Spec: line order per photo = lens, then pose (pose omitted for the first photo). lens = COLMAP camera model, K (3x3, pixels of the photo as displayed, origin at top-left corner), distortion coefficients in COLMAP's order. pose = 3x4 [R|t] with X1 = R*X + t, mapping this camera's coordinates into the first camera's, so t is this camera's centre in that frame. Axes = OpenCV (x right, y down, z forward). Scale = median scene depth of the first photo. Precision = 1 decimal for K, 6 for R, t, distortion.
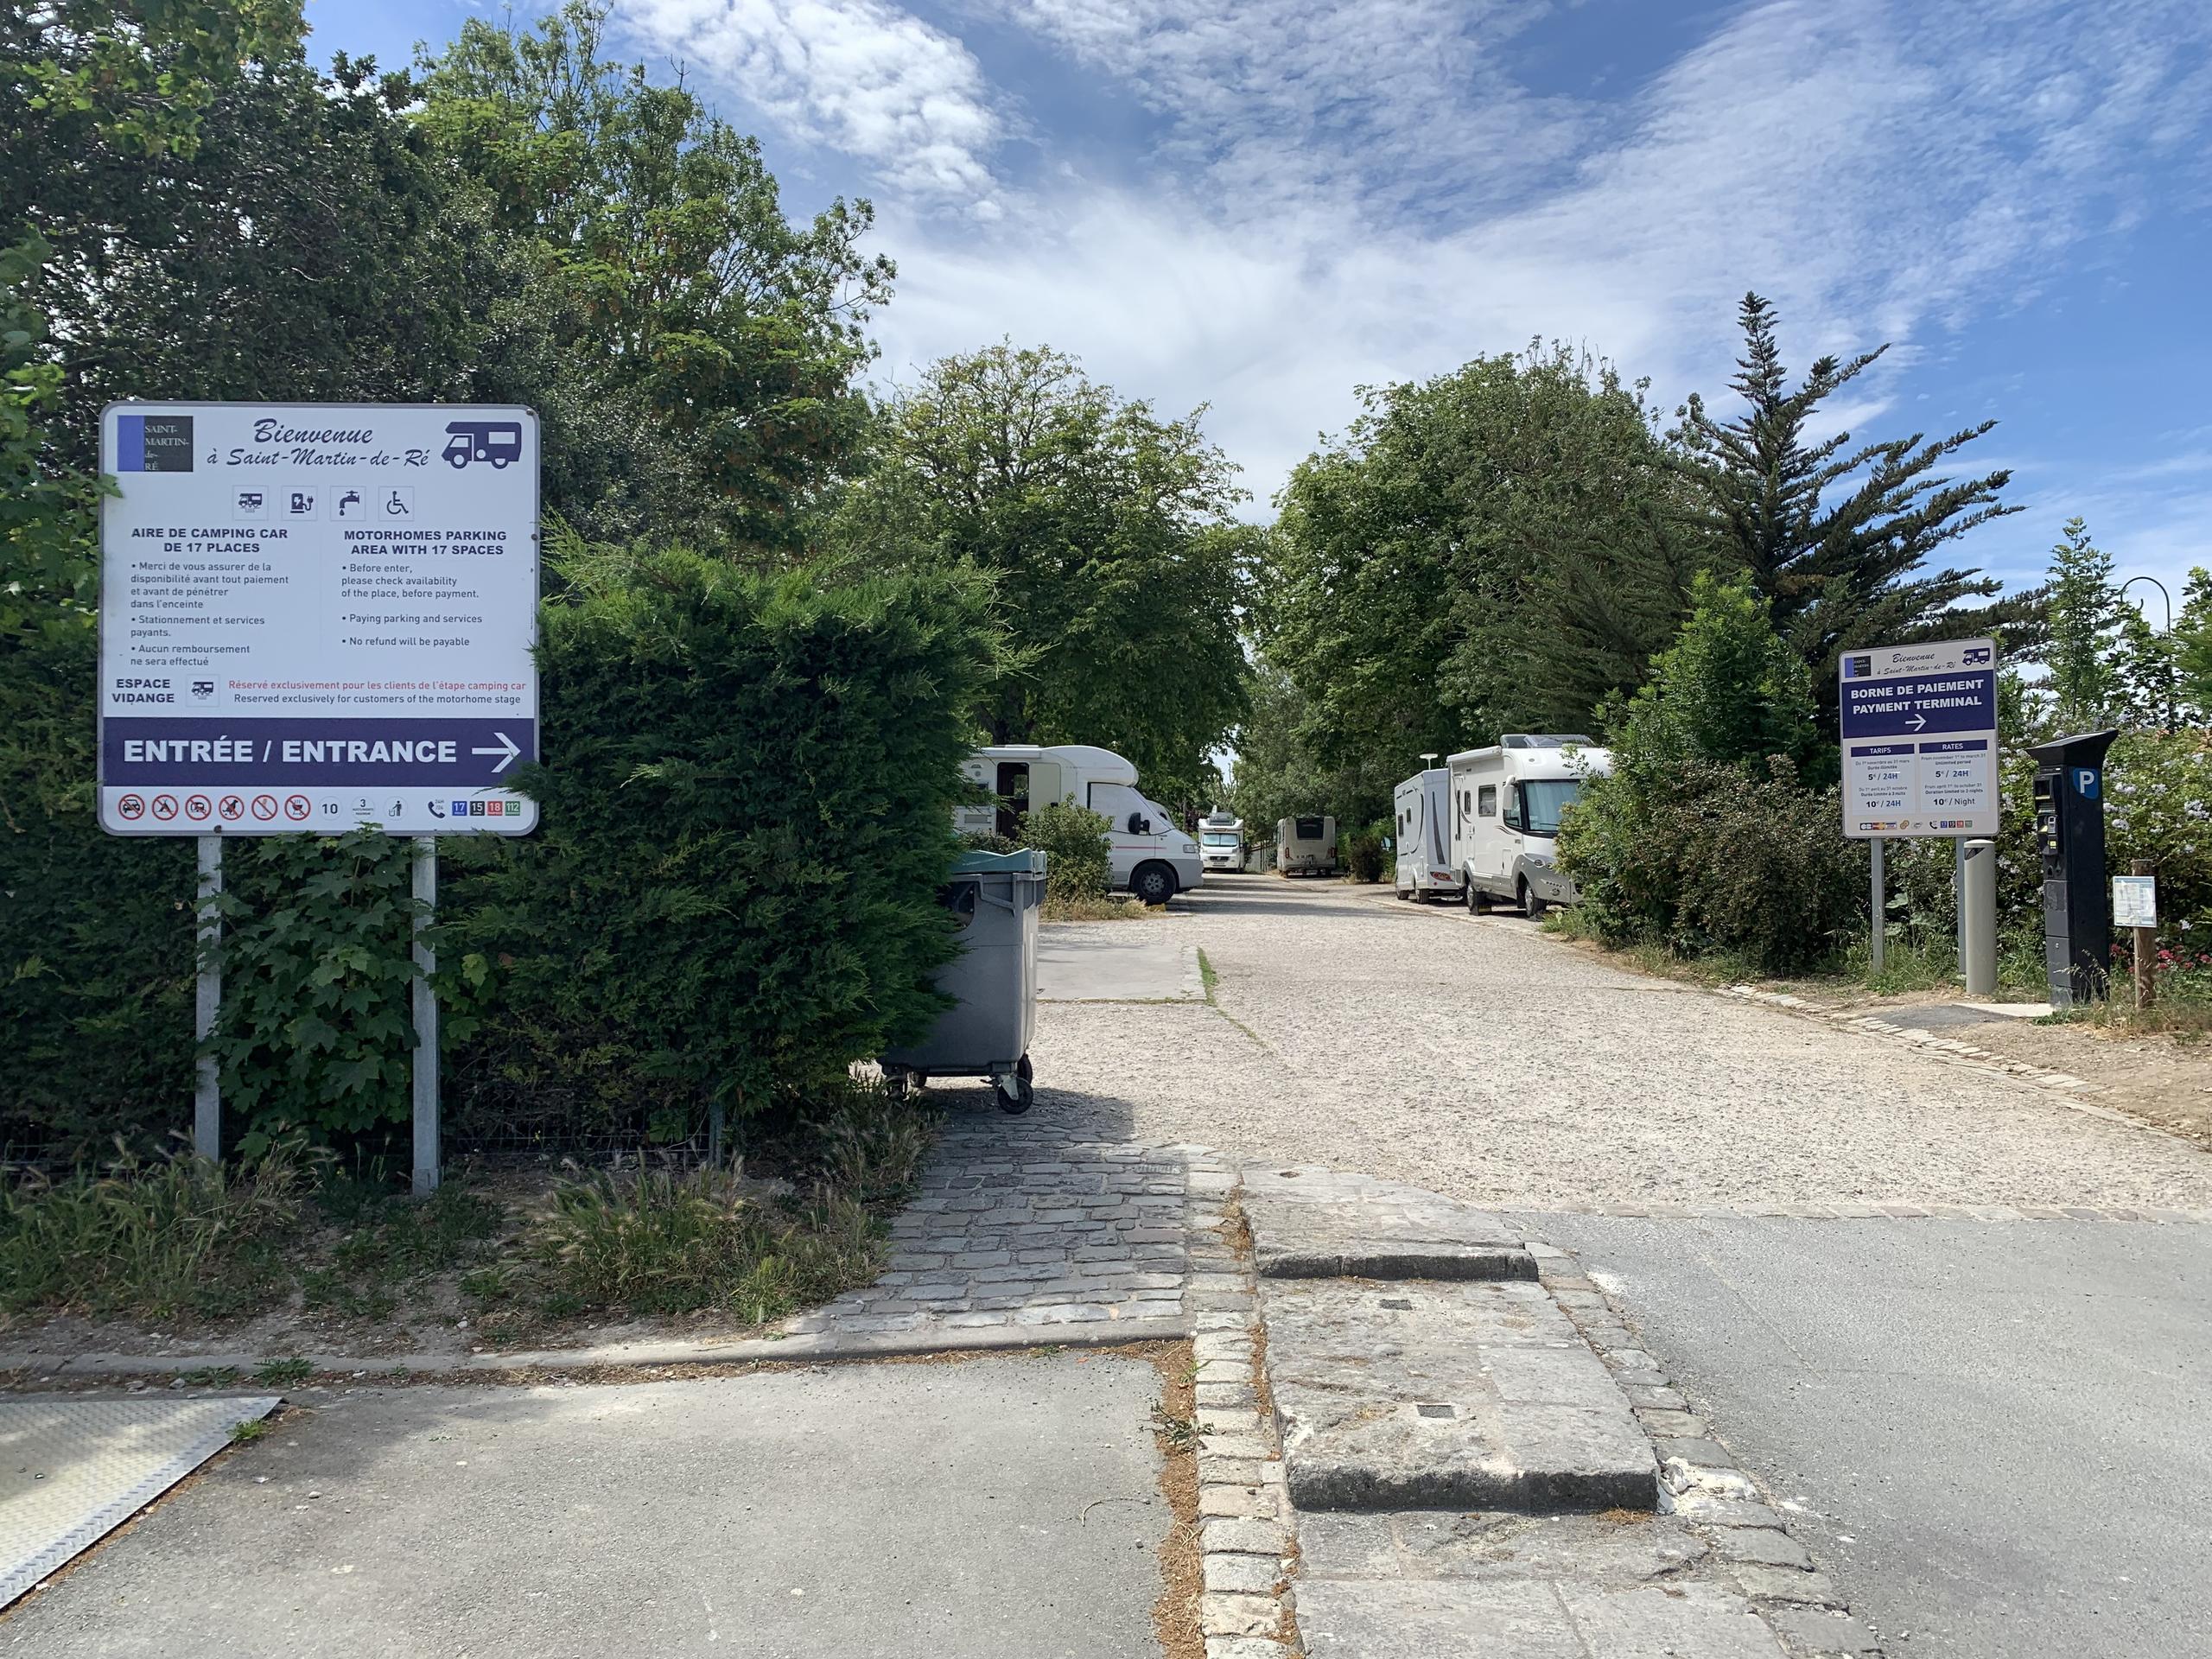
lens RADIAL K [[1646.4, 0, 1125.1], [0, 1646.4, 816.5], [0, 0, 1]] dist [0.034614, -0.003847]
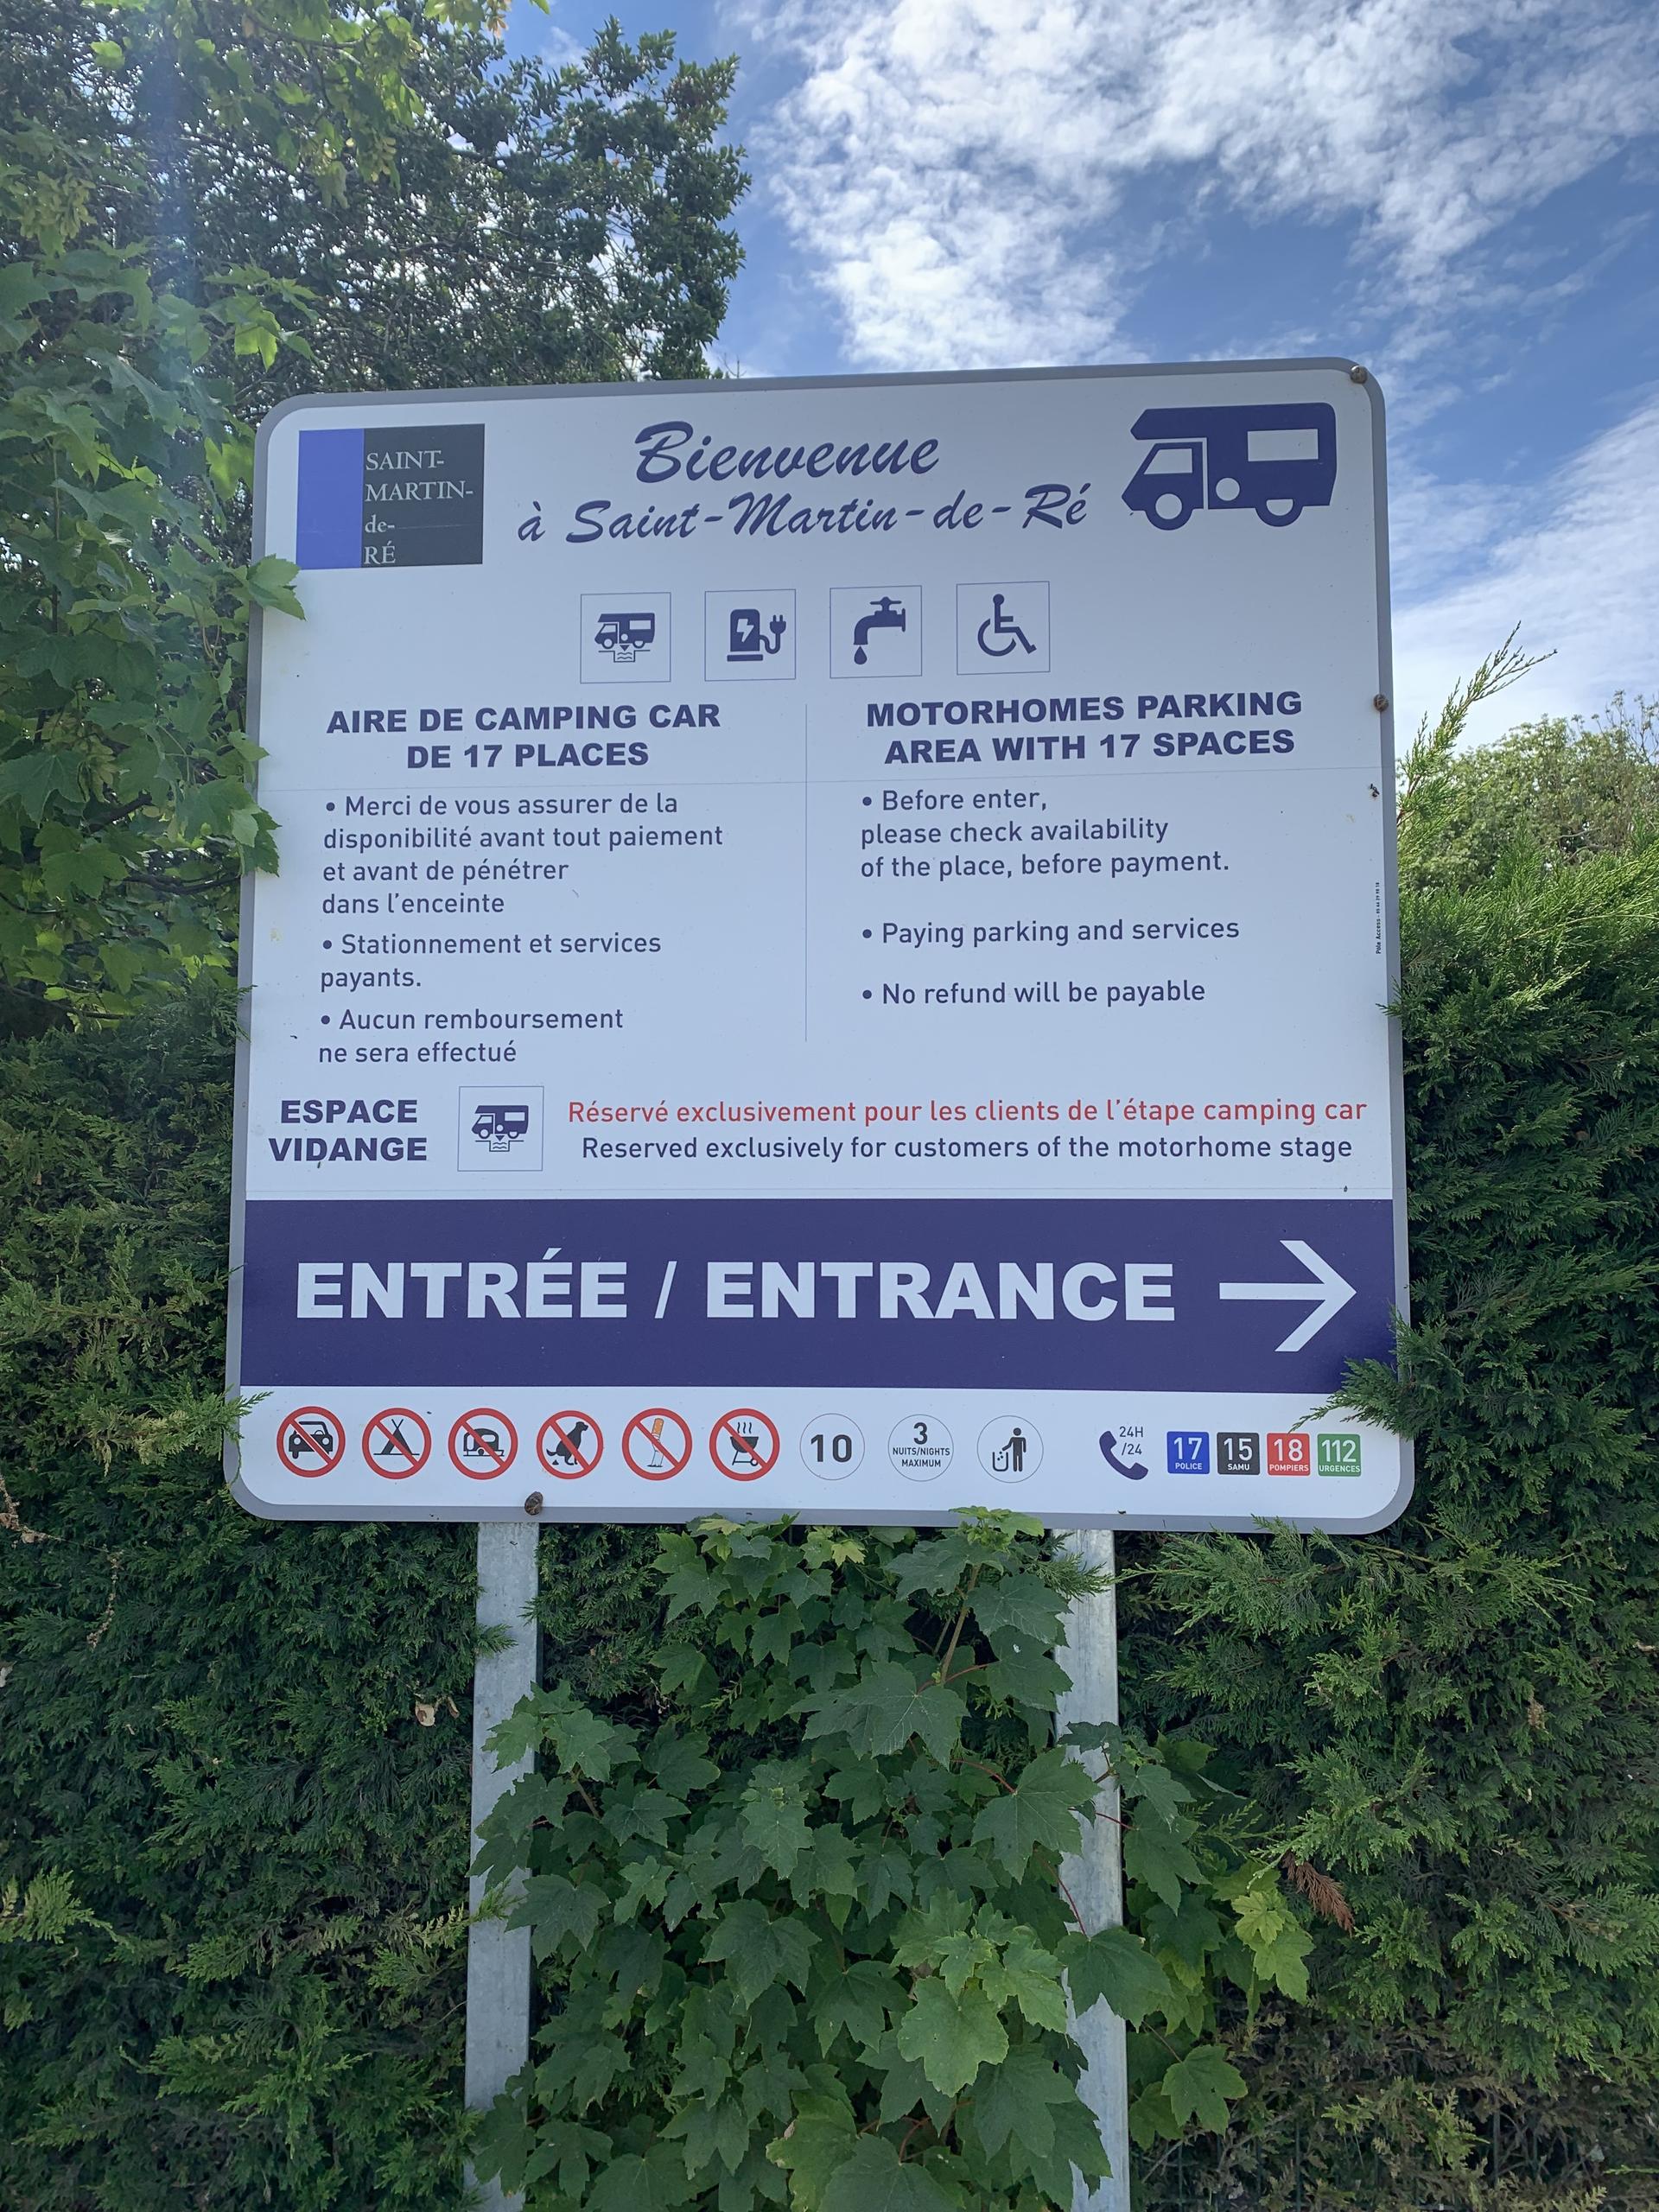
lens RADIAL K [[1646.4, 0, 840.6], [0, 1646.4, 1114.3], [0, 0, 1]] dist [0.034614, -0.003847]
pose [[0.997139, -0.005672, -0.075371, -0.448636], [0.000473, 0.997629, -0.068822, -0.053181], [0.075583, 0.068590, 0.994778, 0.633543]]
